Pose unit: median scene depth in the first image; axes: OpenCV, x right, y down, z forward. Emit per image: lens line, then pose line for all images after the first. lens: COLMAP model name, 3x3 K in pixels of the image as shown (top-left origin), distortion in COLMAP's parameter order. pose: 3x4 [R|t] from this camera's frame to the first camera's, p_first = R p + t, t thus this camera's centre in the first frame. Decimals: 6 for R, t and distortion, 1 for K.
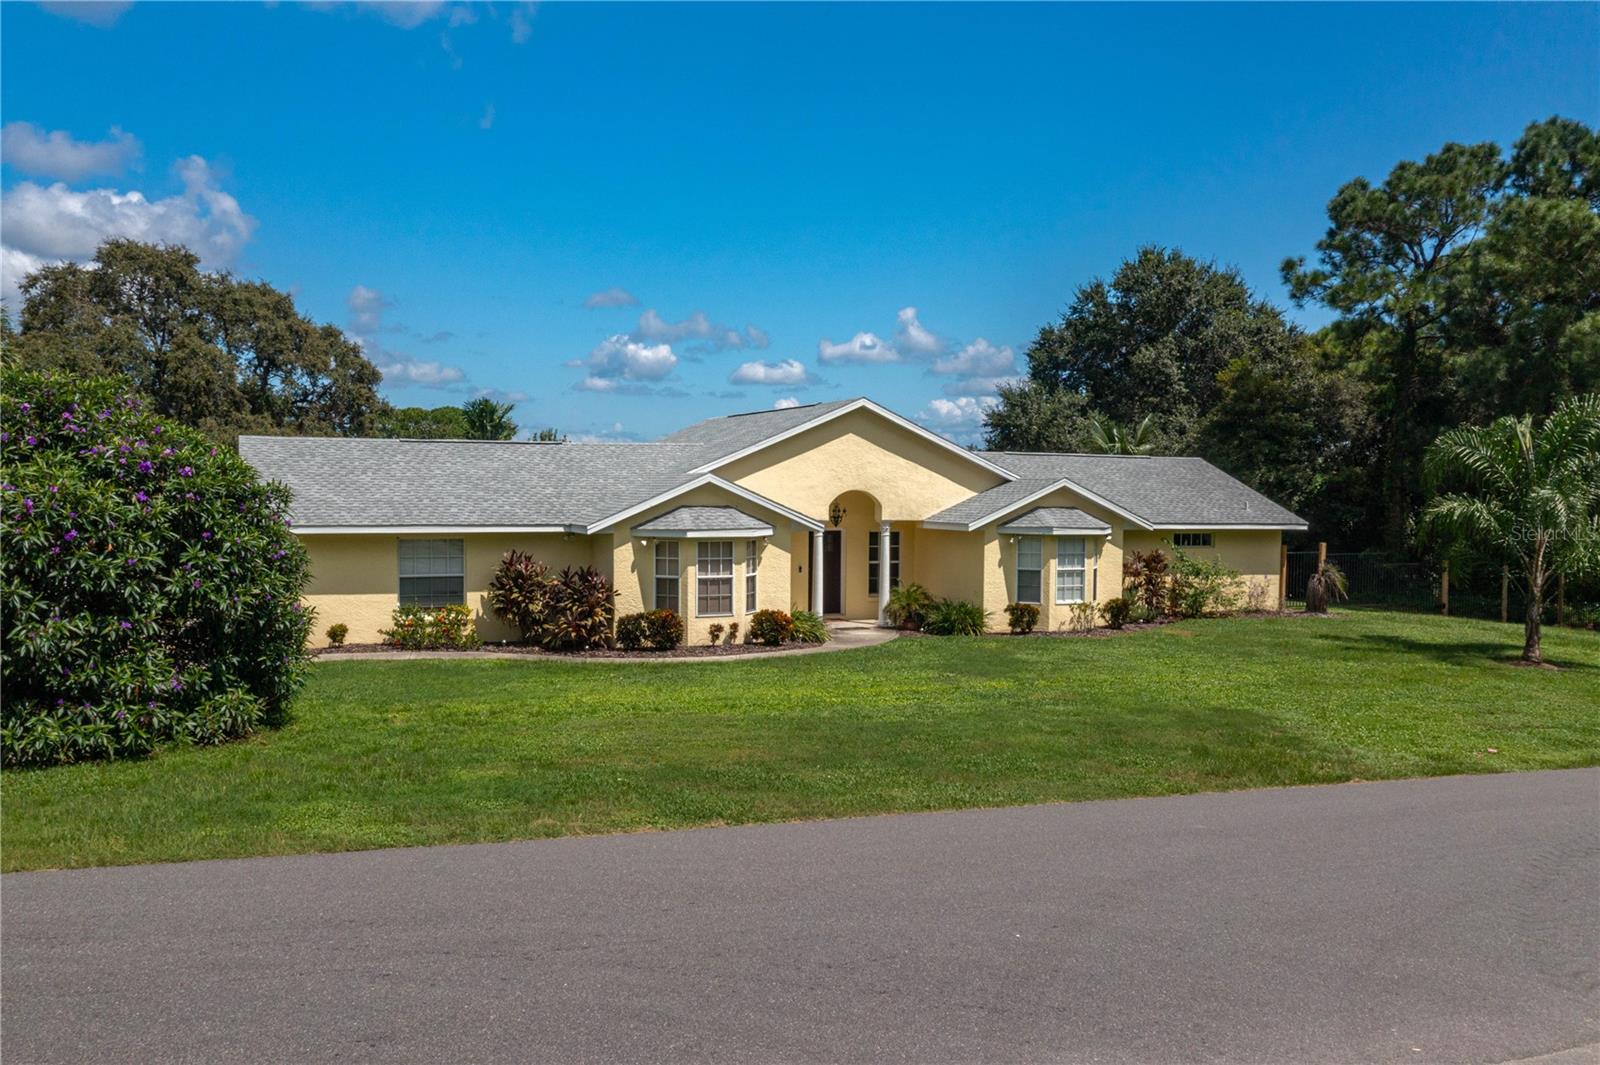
lens RADIAL K [[1208.6, 0, 800.0], [0, 1208.6, 532.5], [0, 0, 1]] dist [-0.015472, -0.000708]
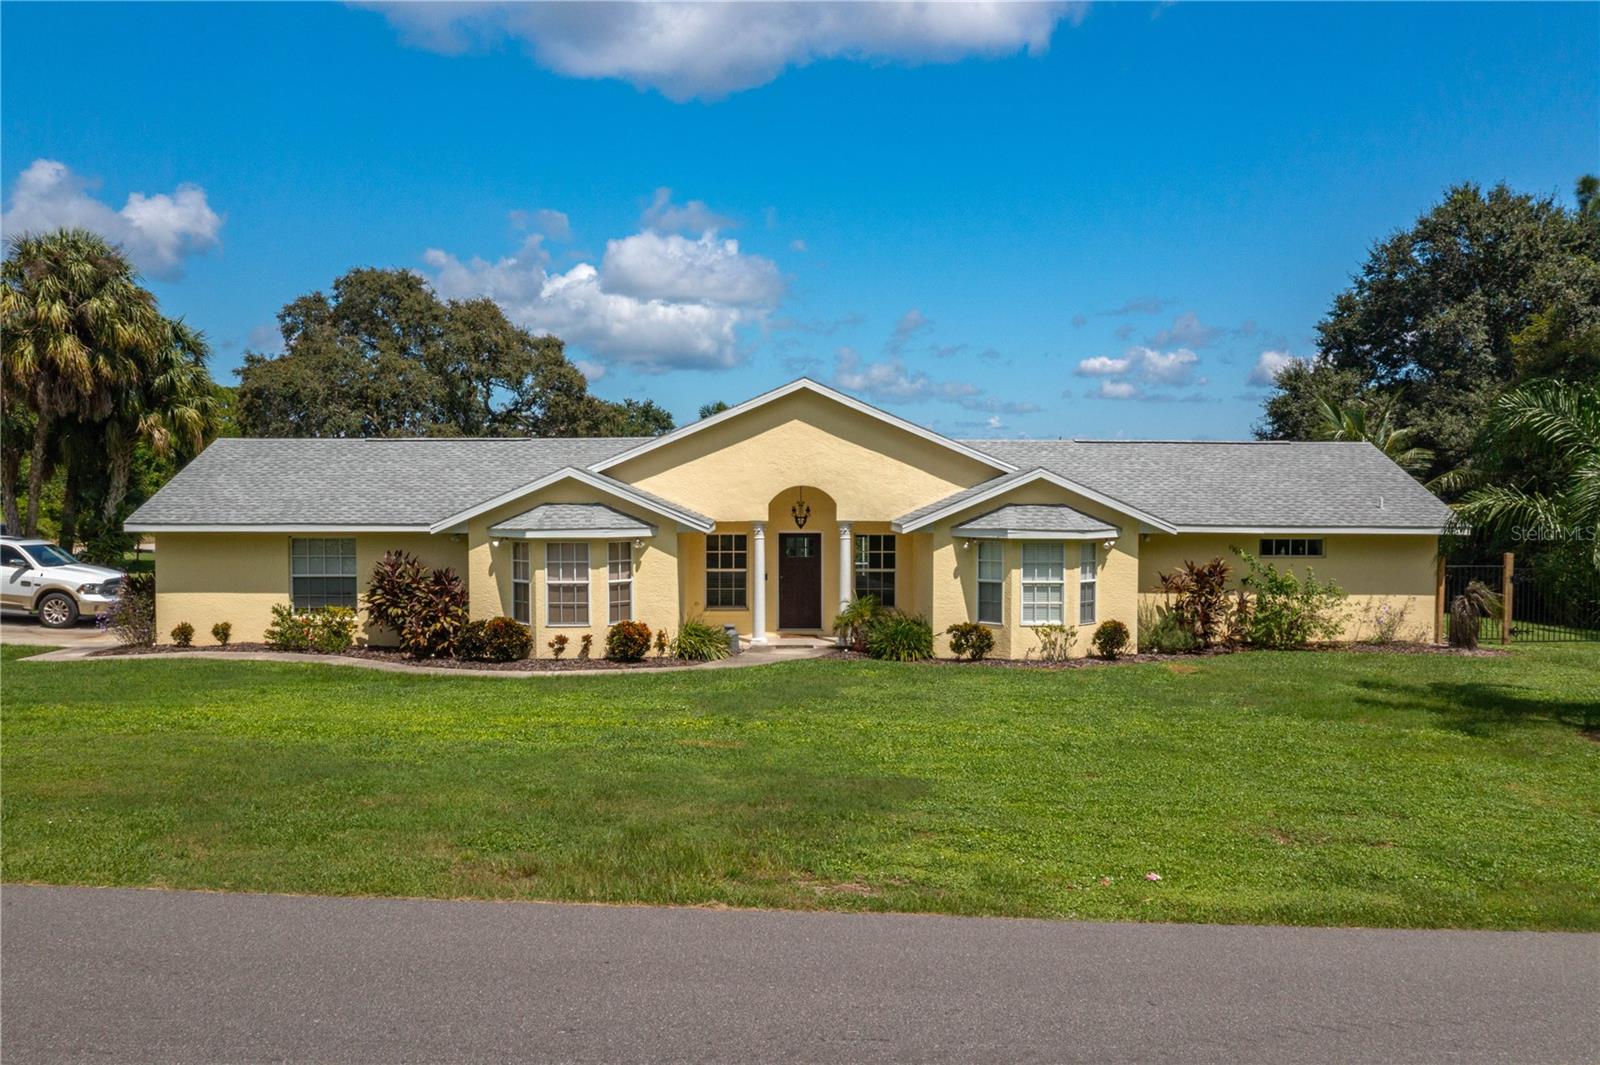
lens RADIAL K [[1221.3, 0, 800.0], [0, 1221.3, 532.5], [0, 0, 1]] dist [-0.015410, -0.008154]
pose [[0.930976, 0.003370, -0.365064, 0.371708], [-0.006143, 0.999960, -0.006432, 0.004010], [0.365028, 0.008231, 0.930960, 0.197636]]
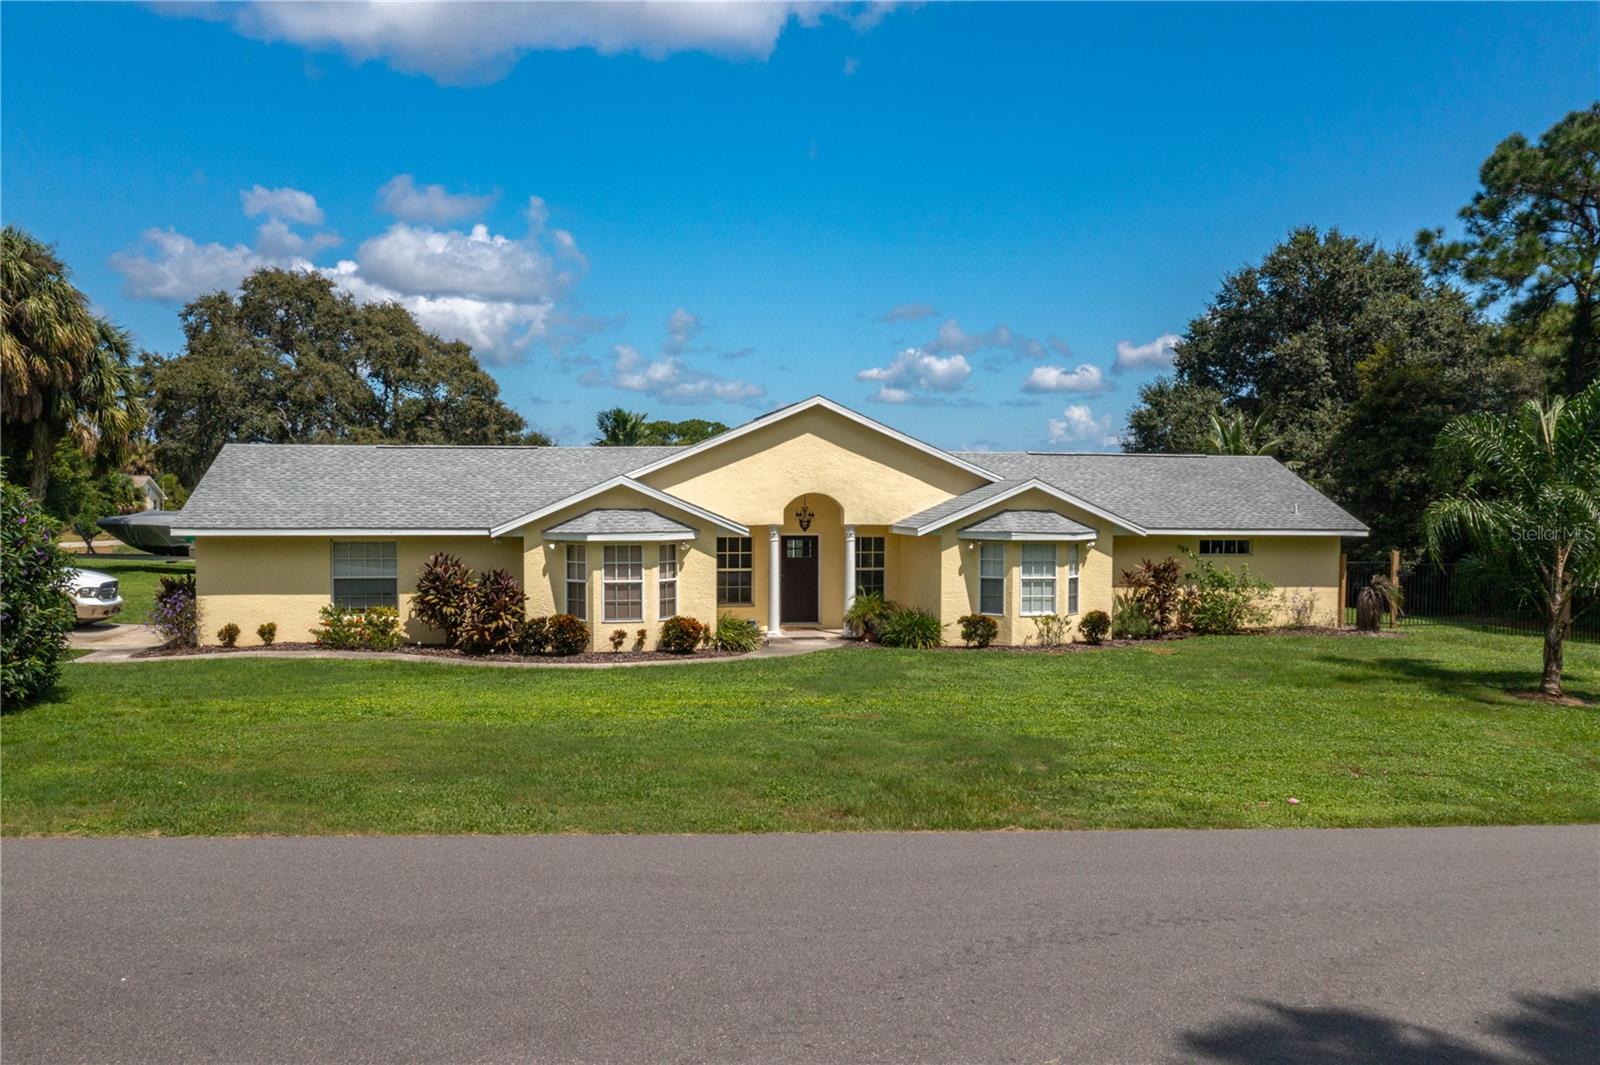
lens RADIAL K [[1208.6, 0, 800.0], [0, 1208.6, 532.5], [0, 0, 1]] dist [-0.015472, -0.000708]
pose [[0.976217, 0.001699, -0.216791, 0.248428], [-0.003378, 0.999967, -0.007376, 0.003383], [0.216771, 0.007933, 0.976190, 0.071717]]
